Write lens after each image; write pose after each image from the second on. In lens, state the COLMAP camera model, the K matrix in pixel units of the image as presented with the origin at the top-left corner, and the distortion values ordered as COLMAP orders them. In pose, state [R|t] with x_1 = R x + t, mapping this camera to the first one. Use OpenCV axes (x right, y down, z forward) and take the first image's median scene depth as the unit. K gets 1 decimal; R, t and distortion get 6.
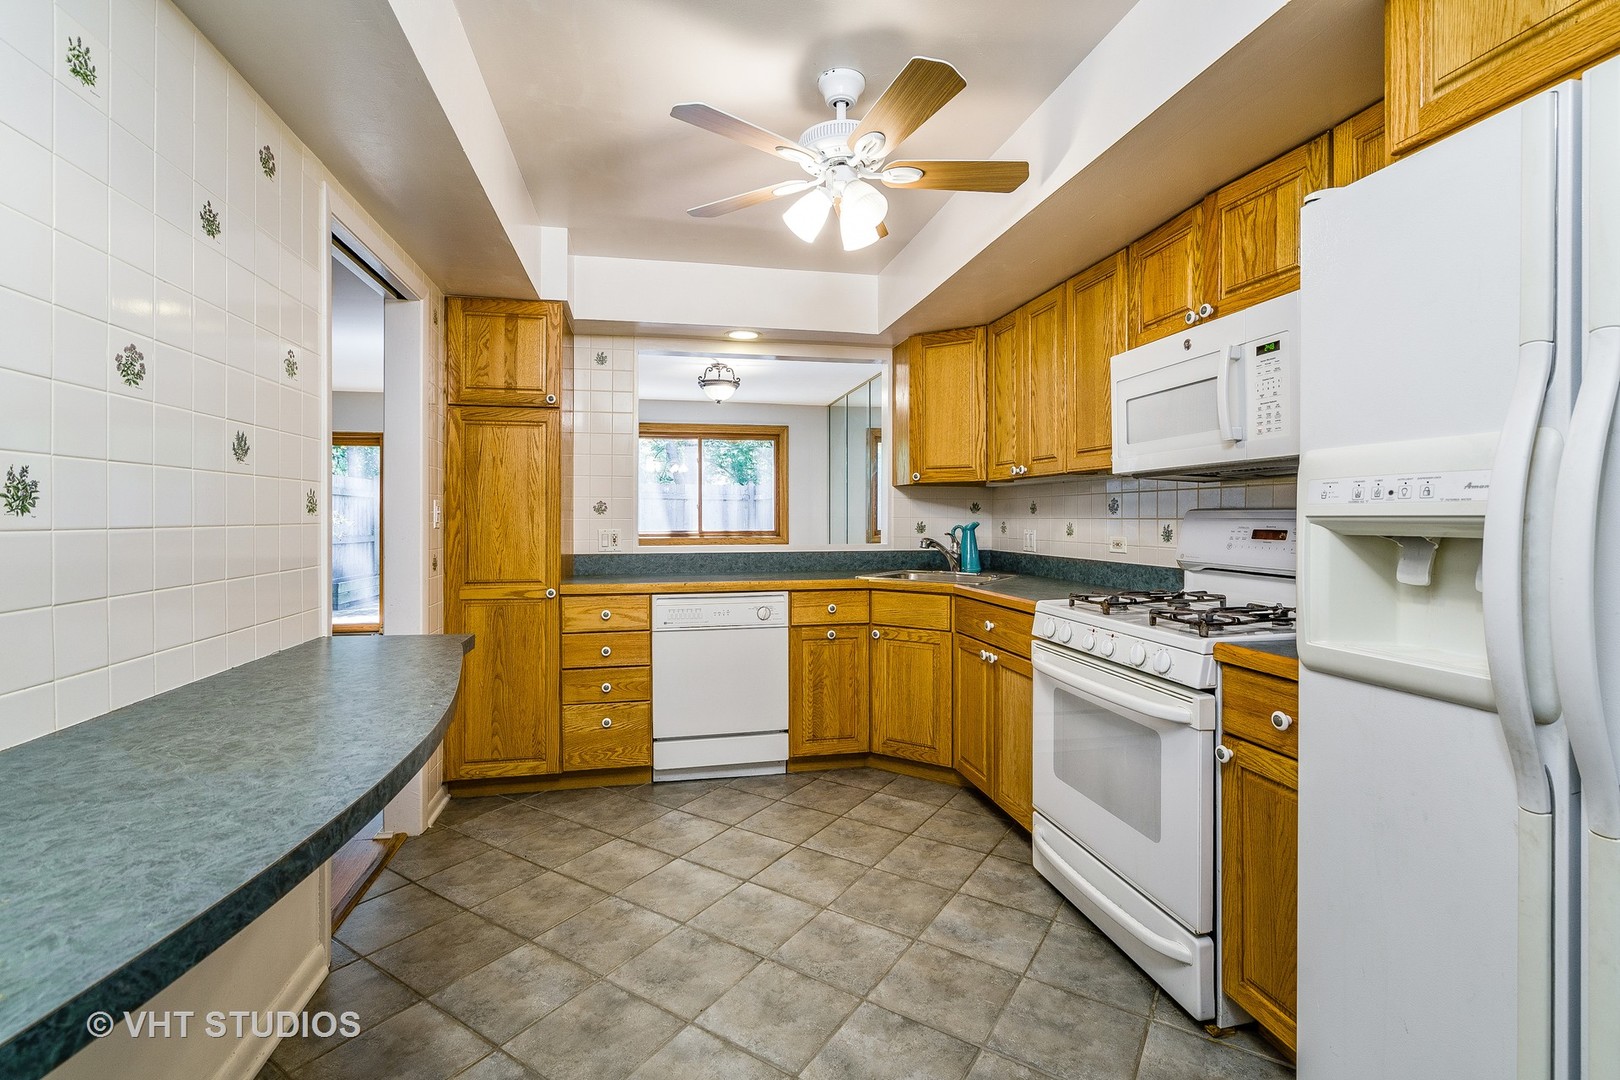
lens RADIAL K [[765.4, 0, 810.3], [0, 765.4, 519.7], [0, 0, 1]] dist [-0.002102, 0.001028]
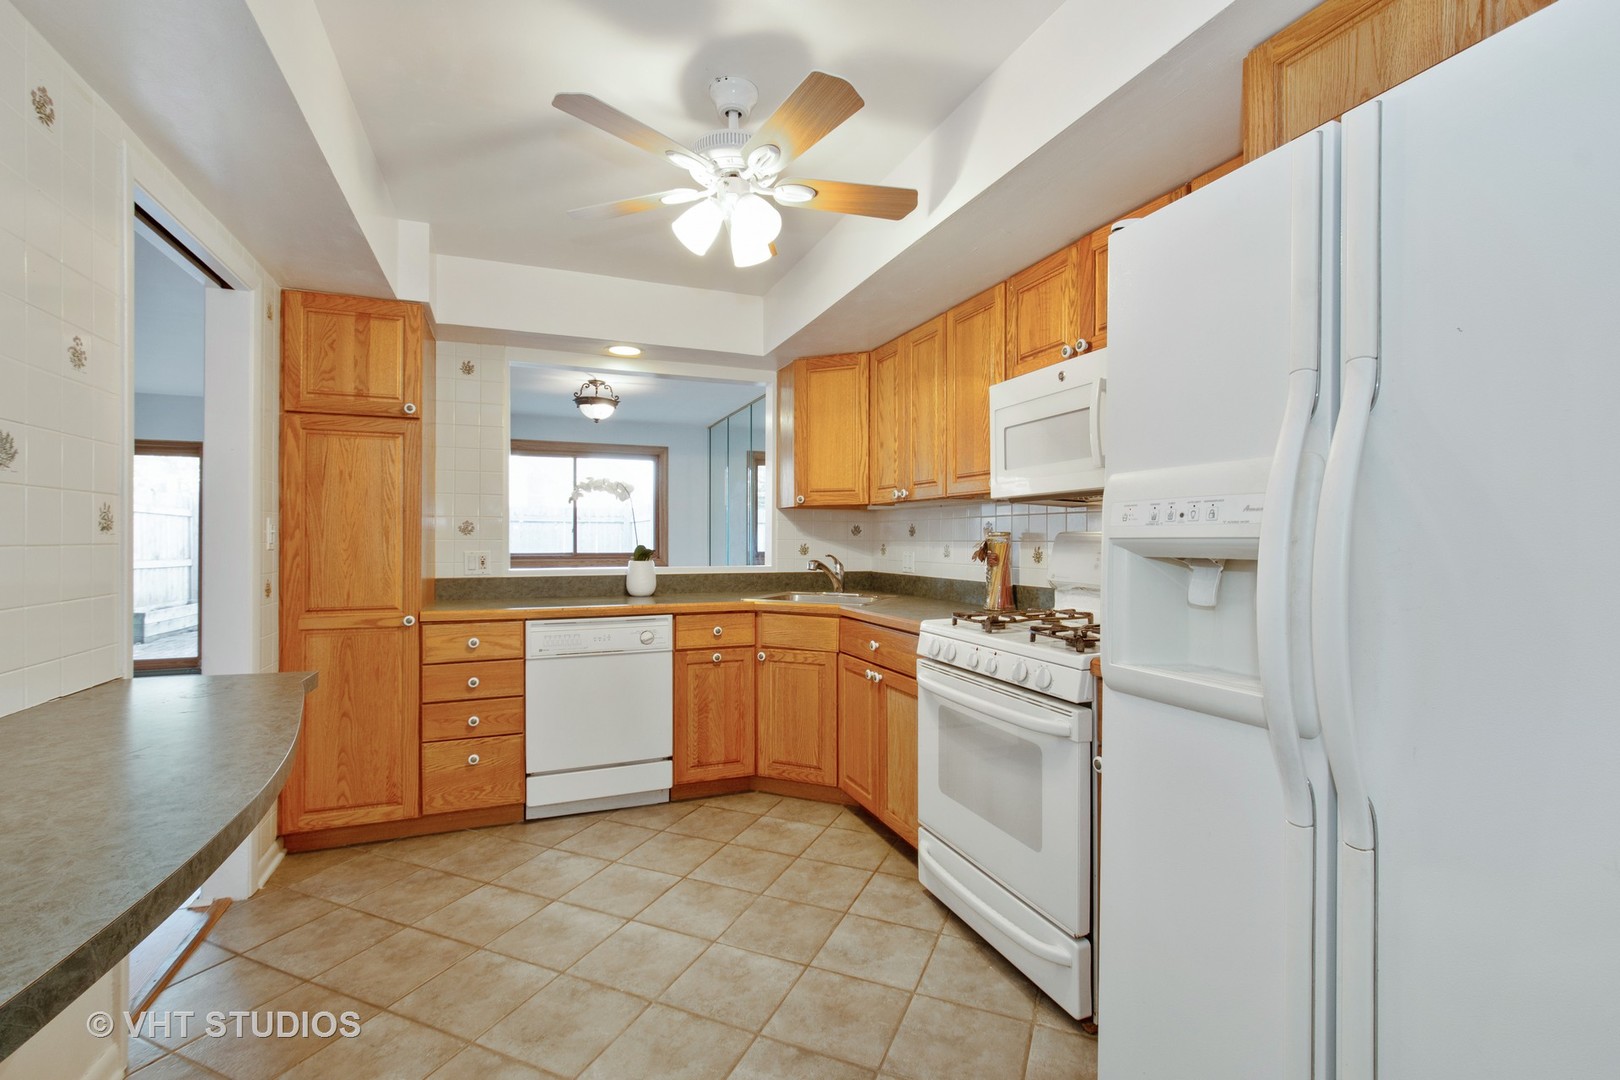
lens RADIAL K [[744.3, 0, 814.9], [0, 744.3, 541.4], [0, 0, 1]] dist [0.001097, -0.001257]
pose [[0.984373, 0.002761, 0.176076, -0.020675], [-0.002715, 0.999996, -0.000504, 0.000360], [-0.176077, 0.000018, 0.984376, 0.043244]]
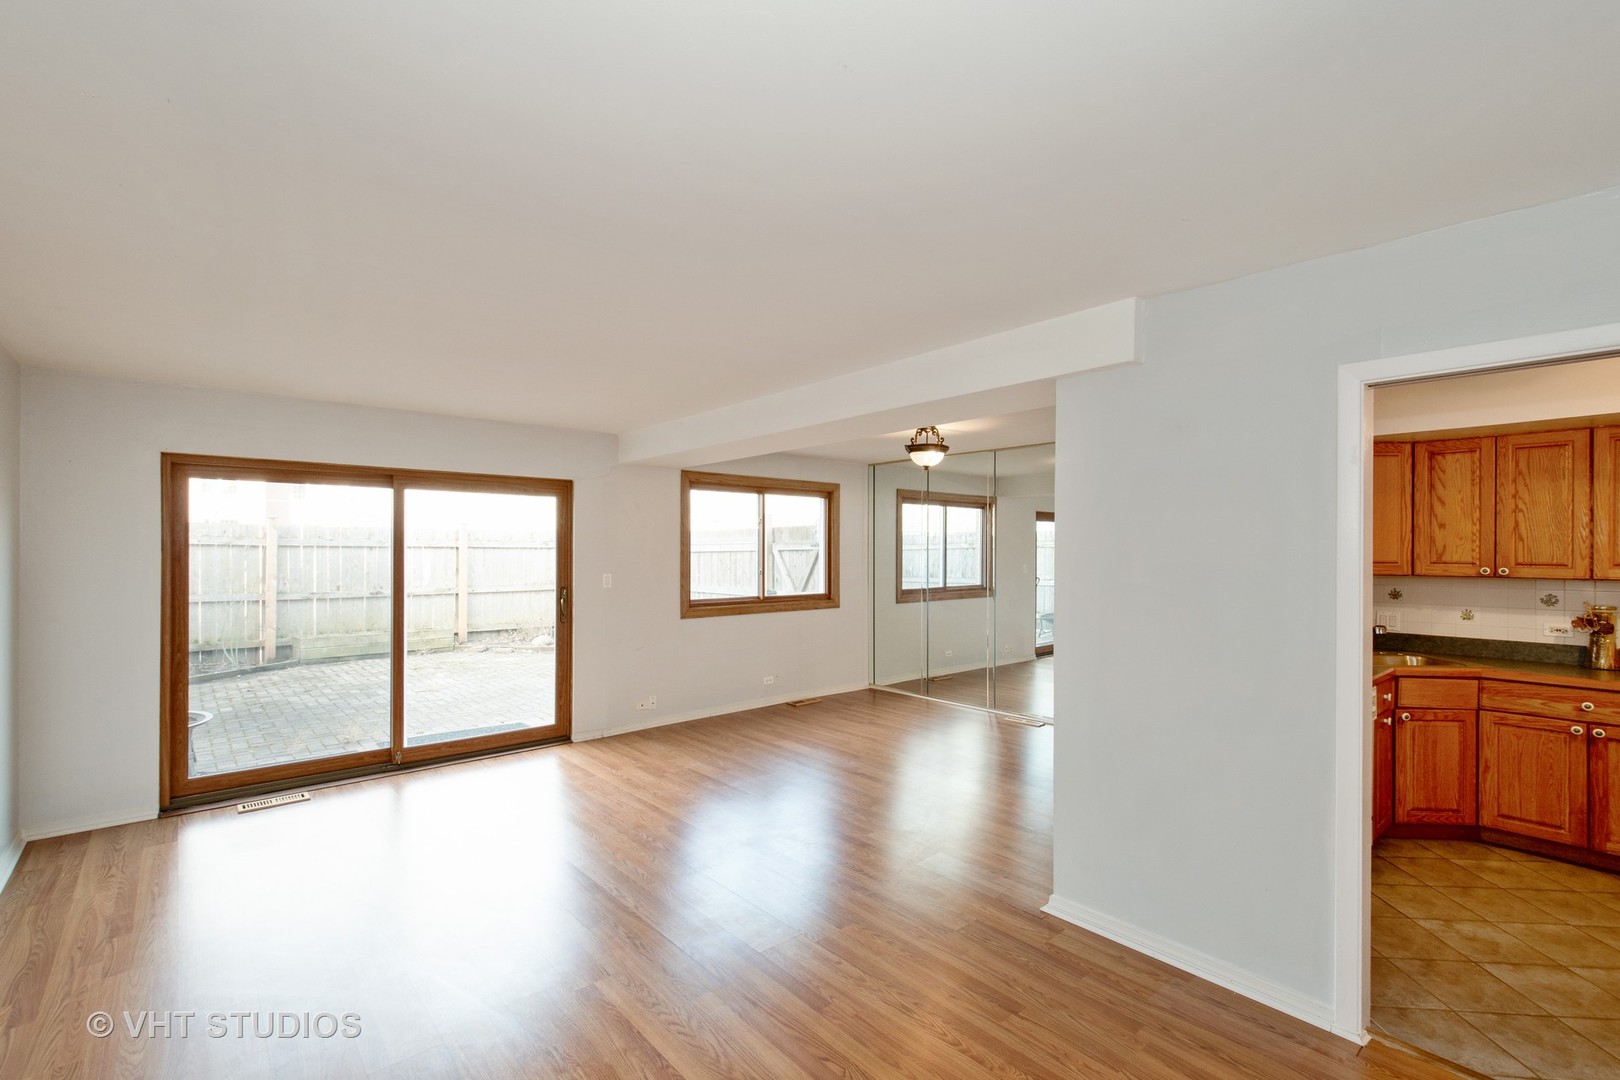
lens RADIAL K [[735.8, 0, 812.2], [0, 735.8, 553.4], [0, 0, 1]] dist [0.000799, -0.000084]
pose [[0.870815, 0.000818, 0.491610, -1.478624], [-0.002035, 0.999996, 0.001941, -0.109098], [-0.491607, -0.002690, 0.870813, 0.609675]]
